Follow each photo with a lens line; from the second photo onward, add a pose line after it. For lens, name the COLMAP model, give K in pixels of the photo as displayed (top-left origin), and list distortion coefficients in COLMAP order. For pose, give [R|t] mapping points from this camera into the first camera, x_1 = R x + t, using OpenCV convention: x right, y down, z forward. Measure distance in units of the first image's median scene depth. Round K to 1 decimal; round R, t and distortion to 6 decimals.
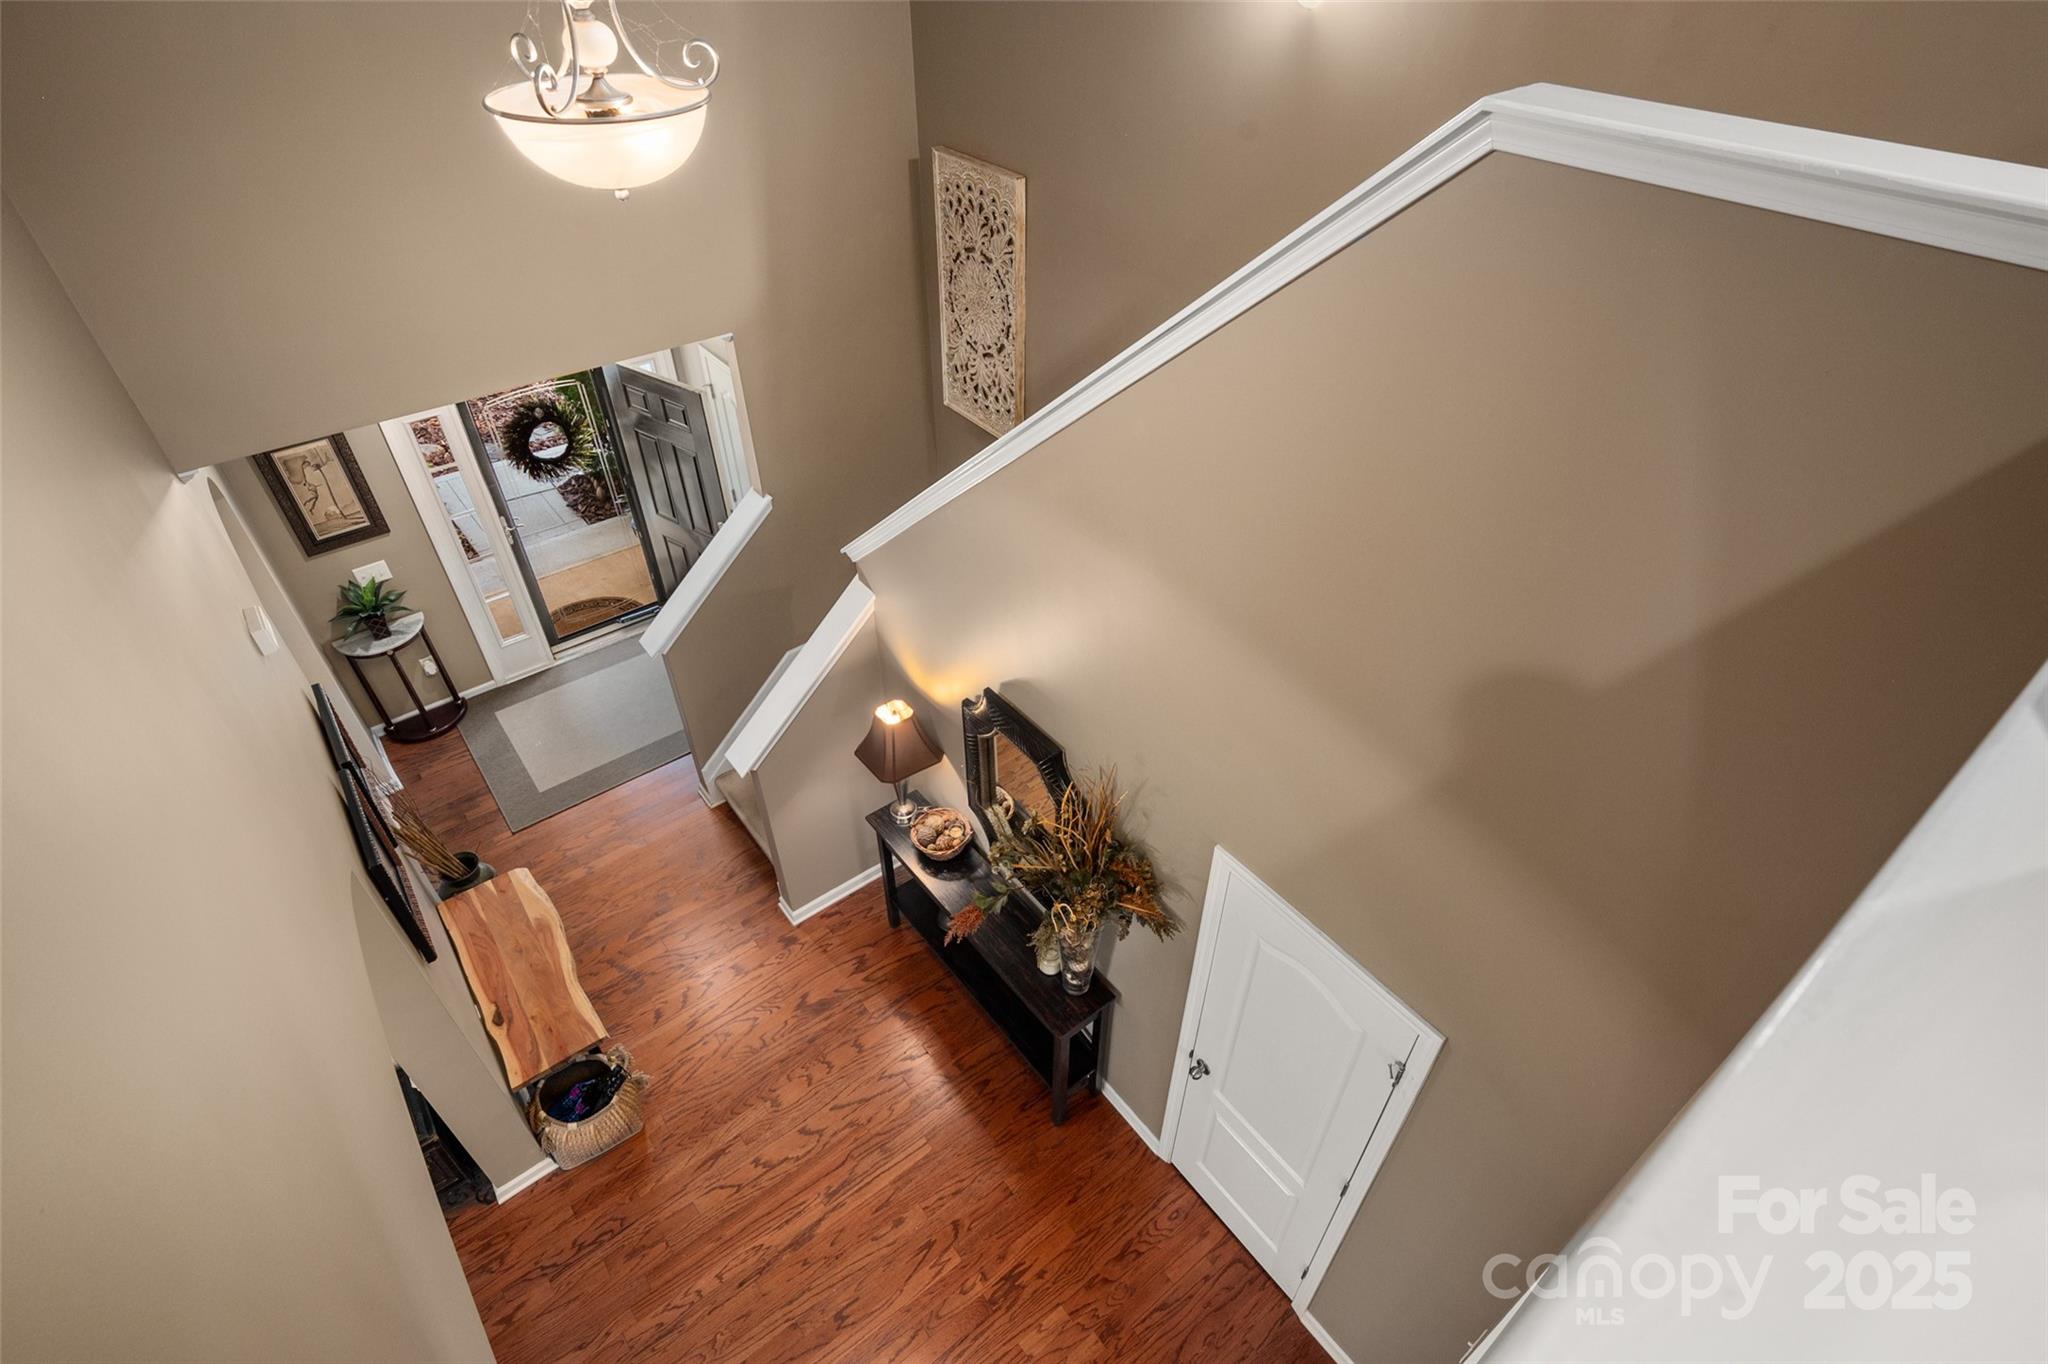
lens RADIAL K [[988.7, 0, 1024.0], [0, 988.7, 682.0], [0, 0, 1]] dist [0.003186, 0.000521]
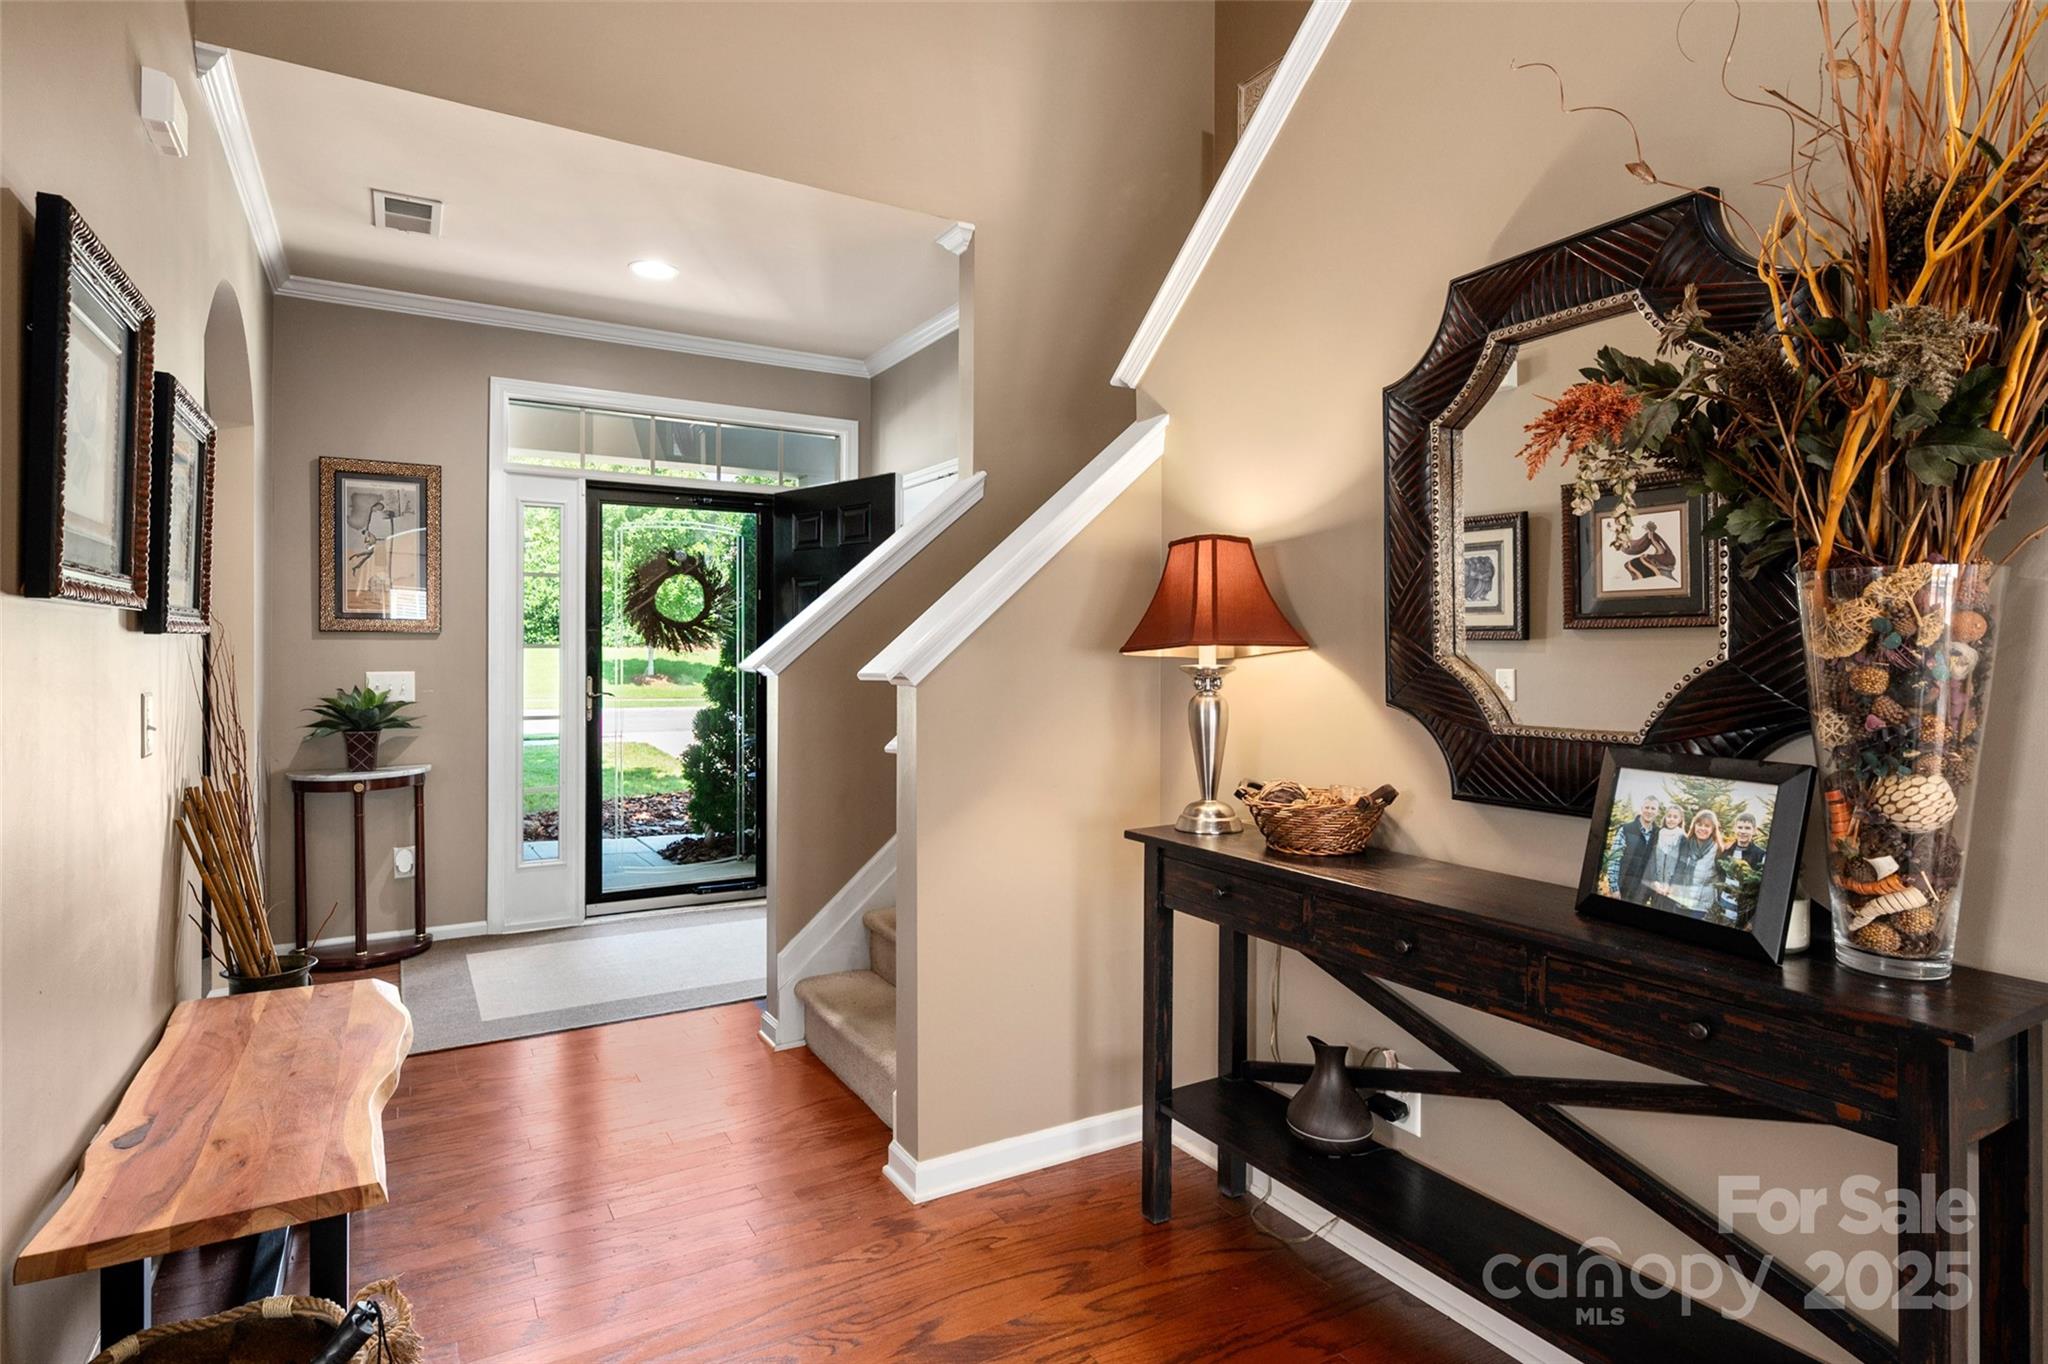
lens RADIAL K [[1070.4, 0, 1027.2], [0, 1070.4, 662.5], [0, 0, 1]] dist [-0.000057, 0.000815]
pose [[0.991117, 0.002155, -0.132978, -0.134929], [-0.087503, 0.763540, -0.639805, 0.383090], [0.100155, 0.645757, 0.756946, 0.552363]]
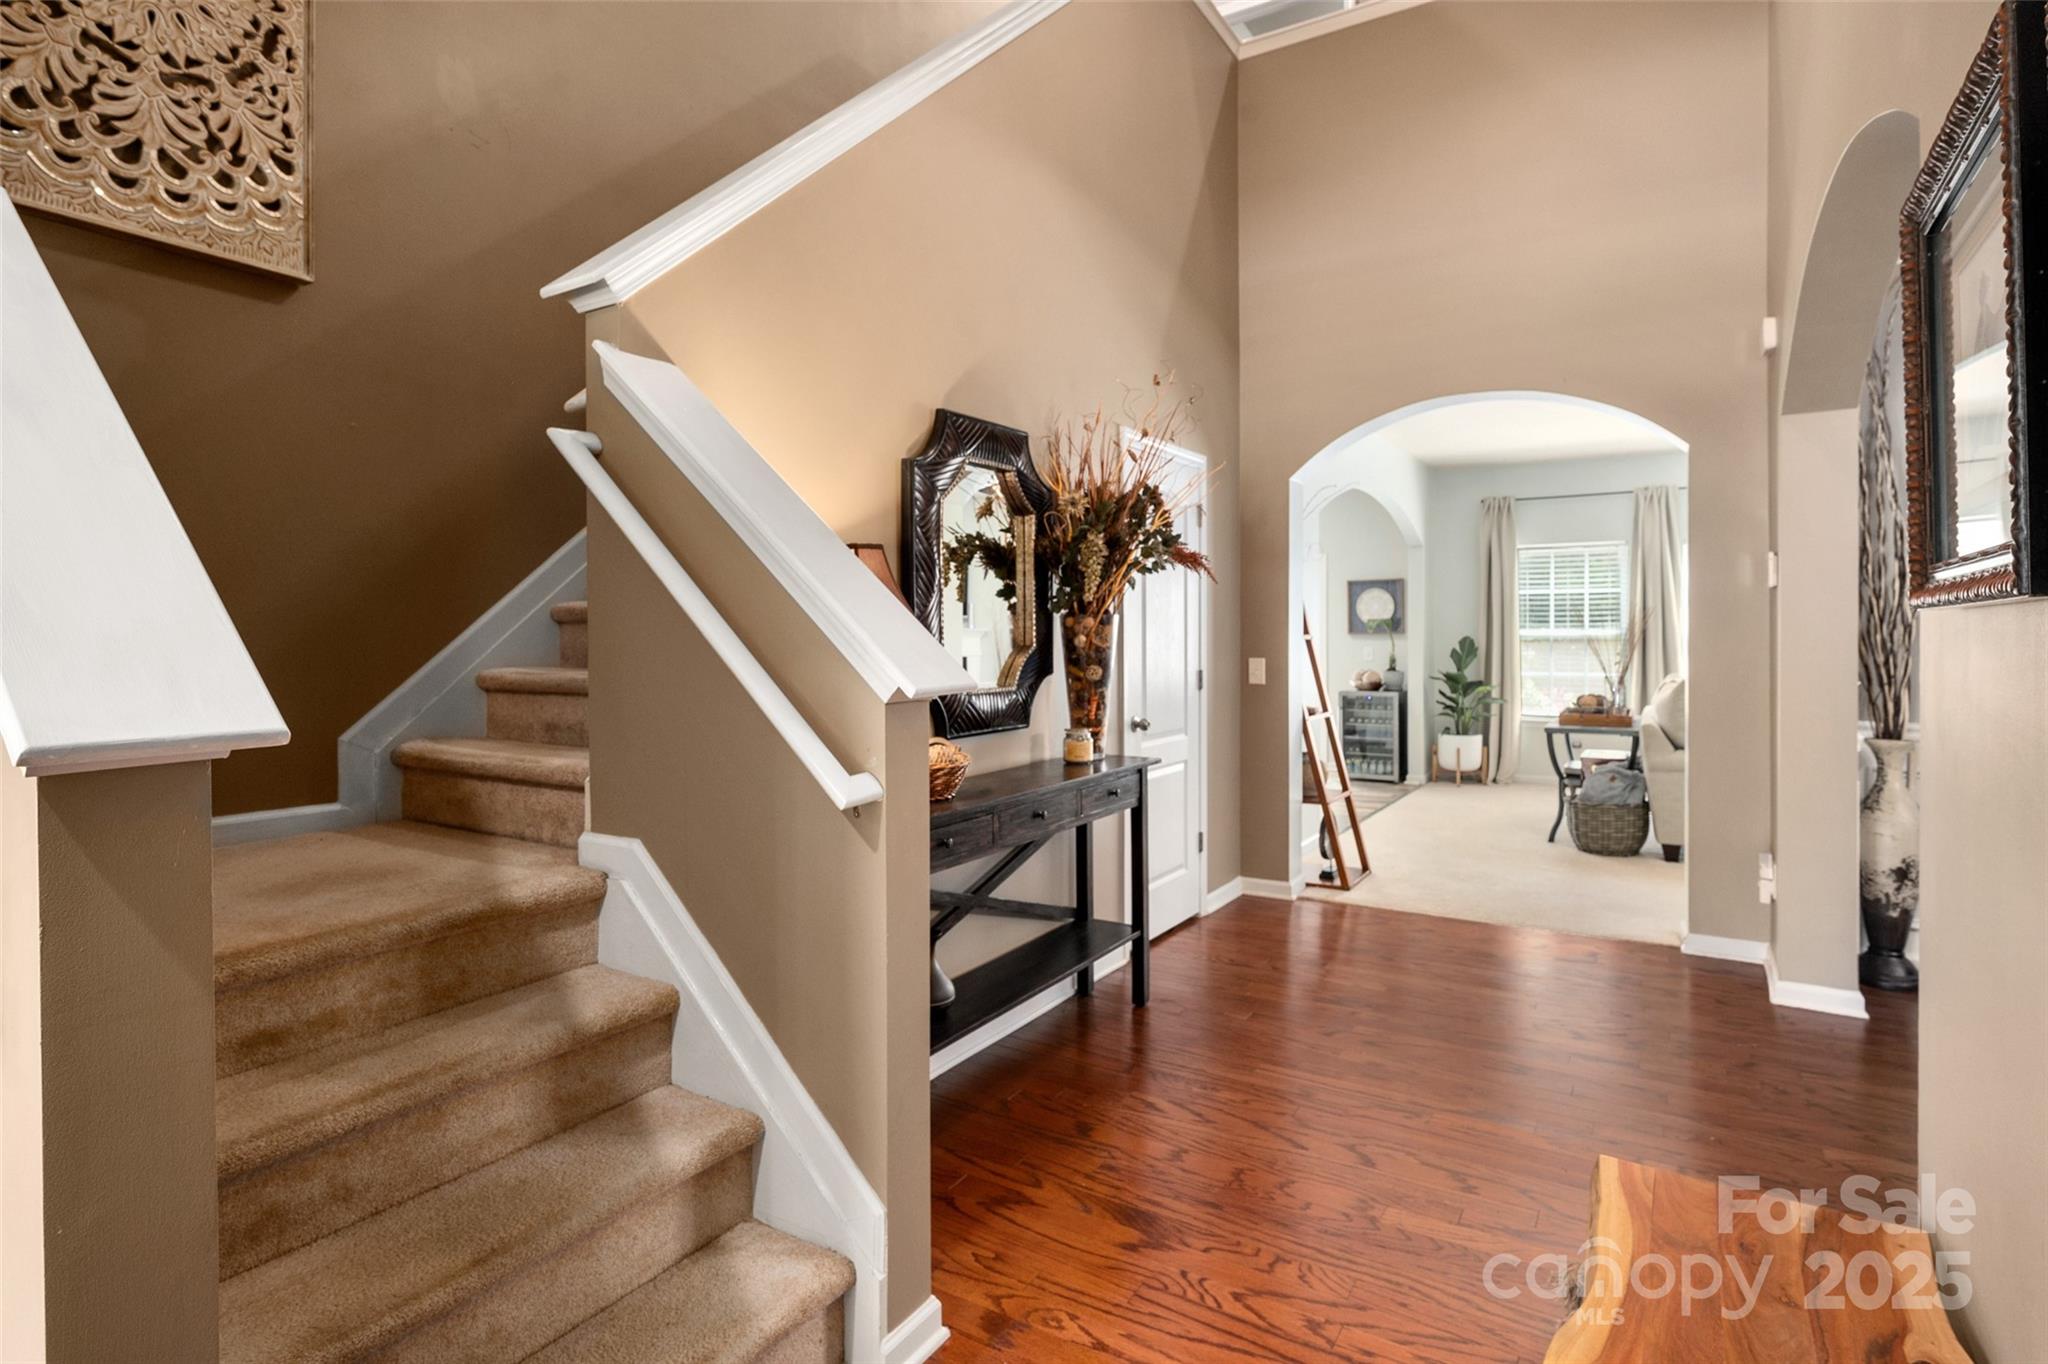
lens RADIAL K [[1049.2, 0, 1035.6], [0, 1049.2, 637.1], [0, 0, 1]] dist [0.000811, 0.000862]
pose [[-0.346937, -0.002804, 0.937884, -0.622577], [0.609203, 0.759643, 0.227625, 0.000895], [-0.713096, 0.650334, -0.261840, 0.984789]]
